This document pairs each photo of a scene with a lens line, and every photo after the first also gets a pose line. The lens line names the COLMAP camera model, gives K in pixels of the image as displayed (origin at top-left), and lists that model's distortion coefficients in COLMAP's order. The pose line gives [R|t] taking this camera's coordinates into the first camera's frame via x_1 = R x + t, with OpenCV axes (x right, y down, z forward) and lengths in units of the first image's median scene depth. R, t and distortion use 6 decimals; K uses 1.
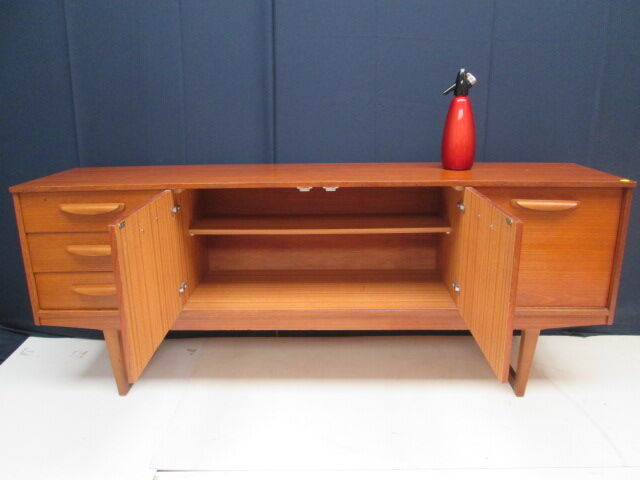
lens RADIAL K [[520.4, 0, 318.3], [0, 520.4, 234.6], [0, 0, 1]] dist [-0.064079, 0.038505]
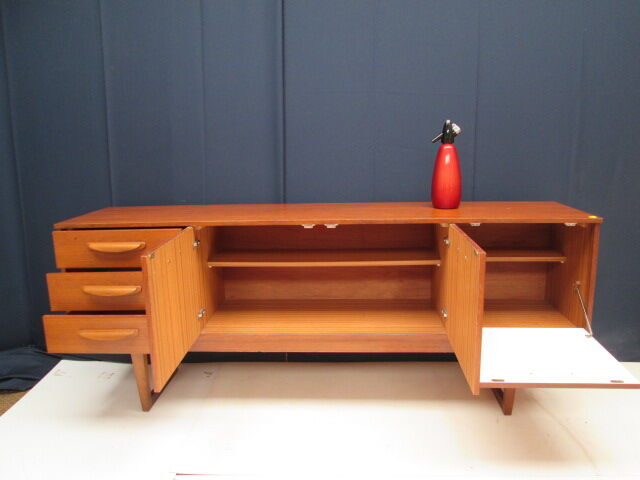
lens RADIAL K [[520.4, 0, 317.2], [0, 520.4, 234.7], [0, 0, 1]] dist [-0.064079, 0.038505]
pose [[0.999302, -0.002009, -0.037312, 0.032702], [-0.000653, 0.997463, -0.071178, 0.011418], [0.037361, 0.071153, 0.996765, -0.126727]]
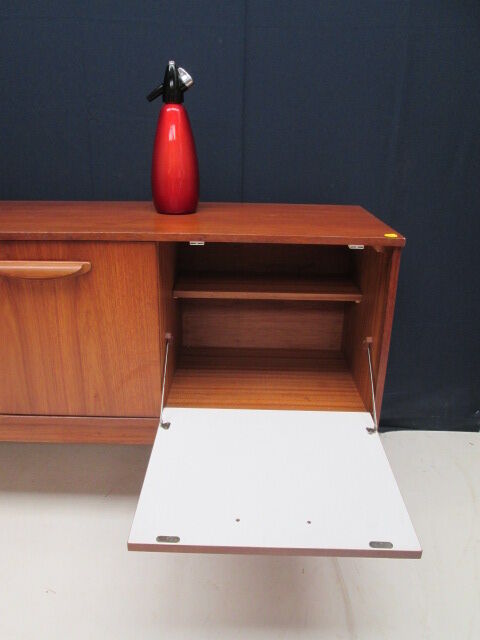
lens RADIAL K [[520.4, 0, 241.5], [0, 520.4, 317.0], [0, 0, 1]] dist [-0.064079, 0.038505]
pose [[0.999531, 0.013105, 0.027684, 0.349323], [-0.015597, 0.995654, 0.091811, -0.053638], [-0.026360, -0.092200, 0.995392, 0.299545]]
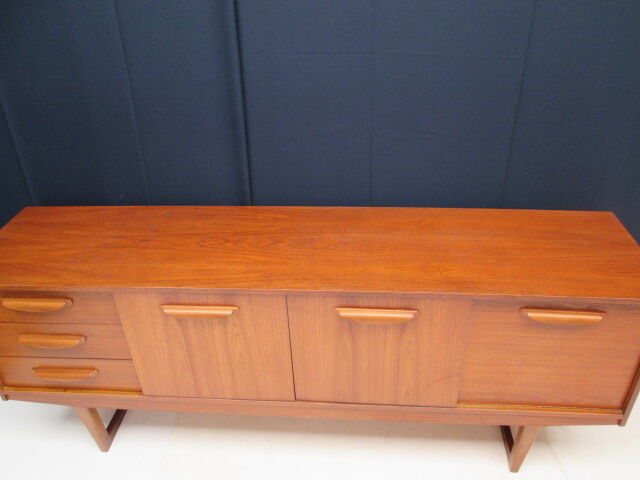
lens RADIAL K [[520.4, 0, 322.2], [0, 520.4, 215.5], [0, 0, 1]] dist [-0.064079, 0.038505]
pose [[0.998263, 0.007813, -0.058397, 0.093933], [0.008404, 0.962152, 0.272385, -0.399859], [0.058315, -0.272403, 0.960415, 0.211410]]
